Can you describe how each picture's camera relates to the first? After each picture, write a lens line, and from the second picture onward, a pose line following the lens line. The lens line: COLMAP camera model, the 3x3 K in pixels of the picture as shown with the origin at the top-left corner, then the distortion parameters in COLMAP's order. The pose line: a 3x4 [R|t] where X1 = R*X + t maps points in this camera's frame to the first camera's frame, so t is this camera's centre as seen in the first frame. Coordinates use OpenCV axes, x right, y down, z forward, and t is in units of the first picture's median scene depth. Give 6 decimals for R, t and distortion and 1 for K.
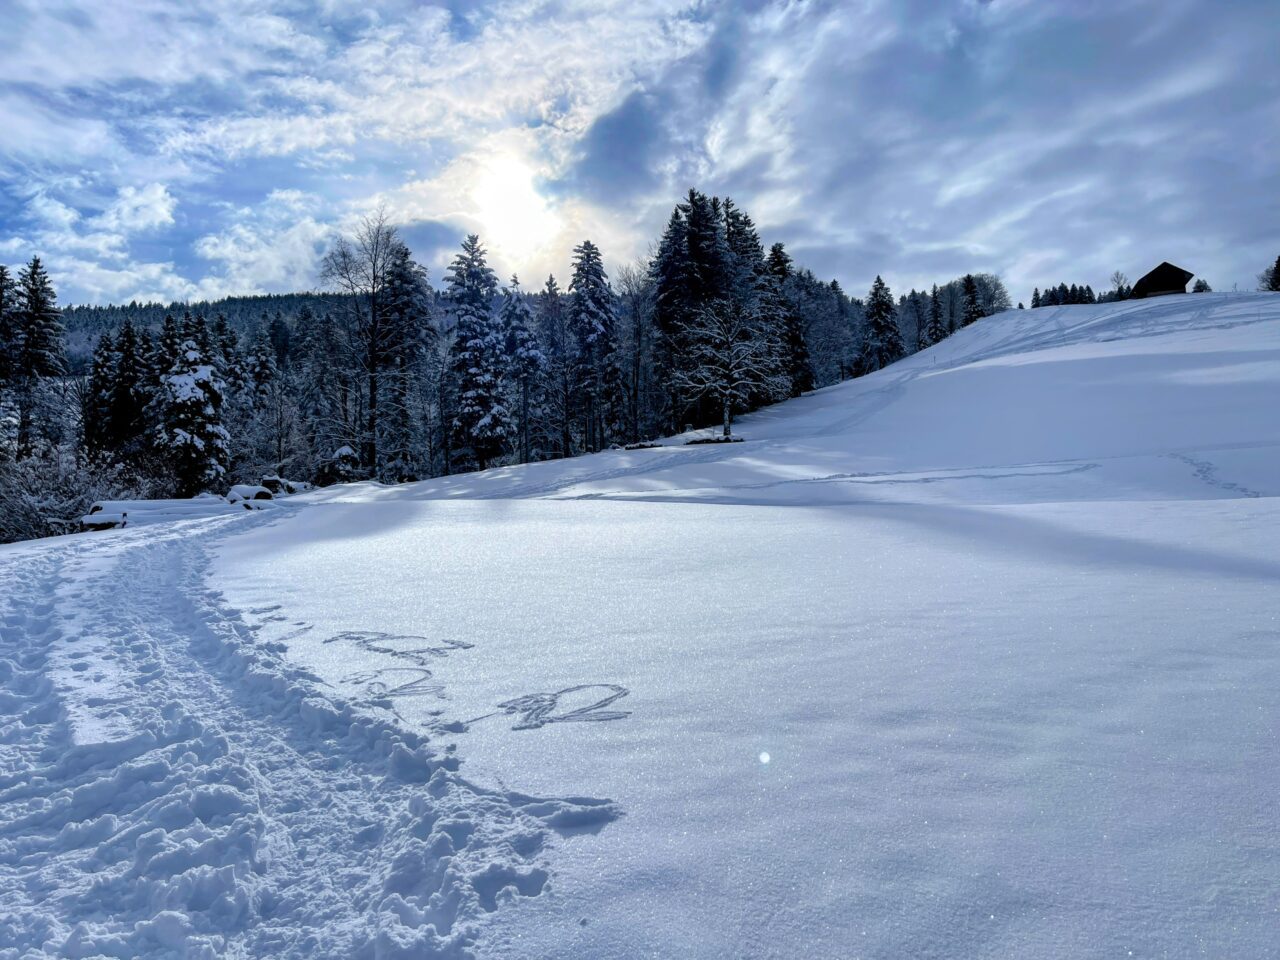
lens RADIAL K [[1061.3, 0, 660.2], [0, 1061.3, 475.5], [0, 0, 1]] dist [0.089548, -0.136034]
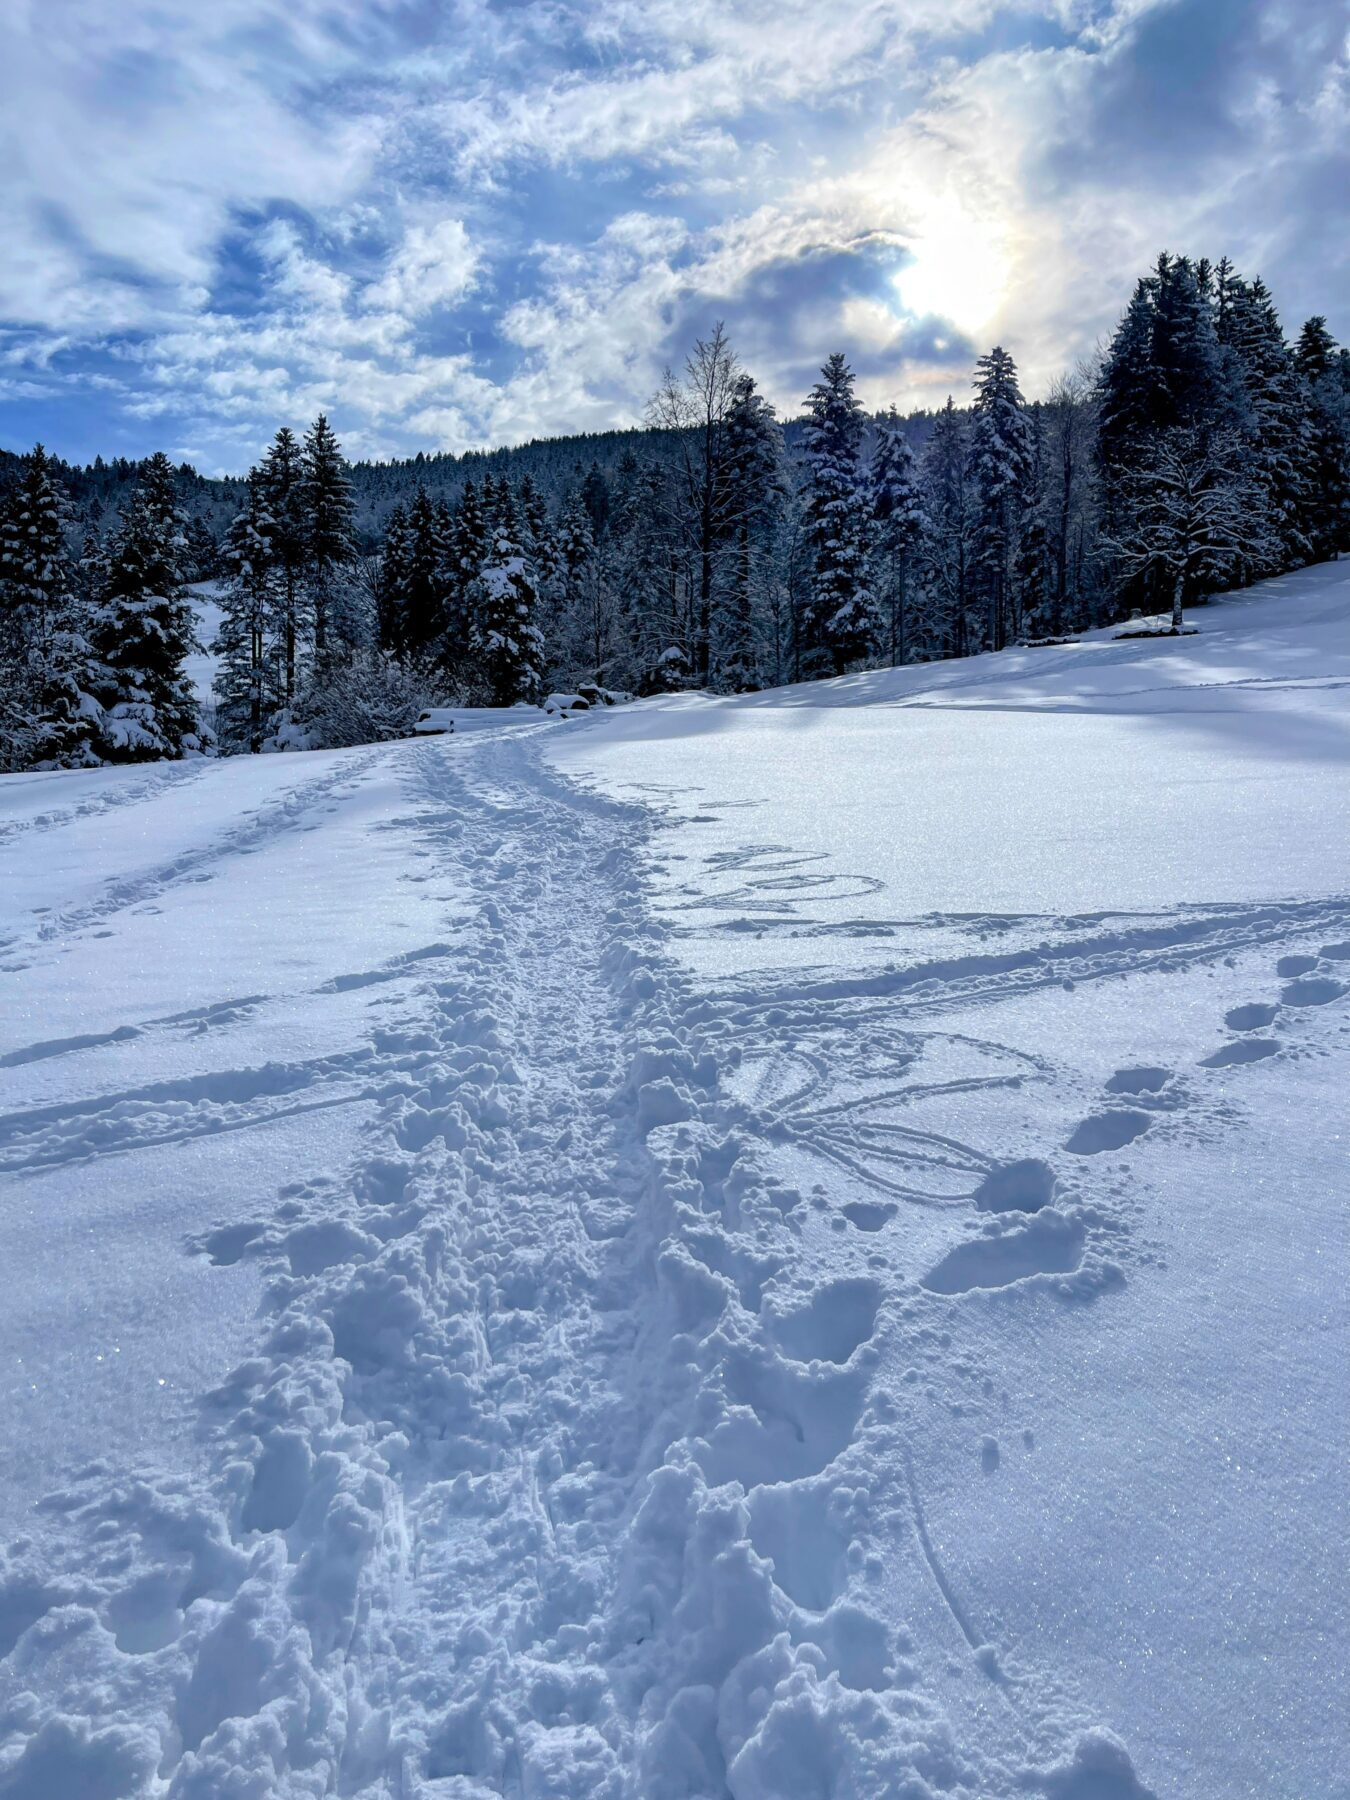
lens RADIAL K [[1492.5, 0, 675.8], [0, 1492.5, 957.0], [0, 0, 1]] dist [0.089548, -0.136034]
pose [[0.957907, 0.051304, -0.282458, 0.036312], [0.000106, 0.983838, 0.179060, 0.000568], [0.287080, -0.171553, 0.942420, -0.098734]]
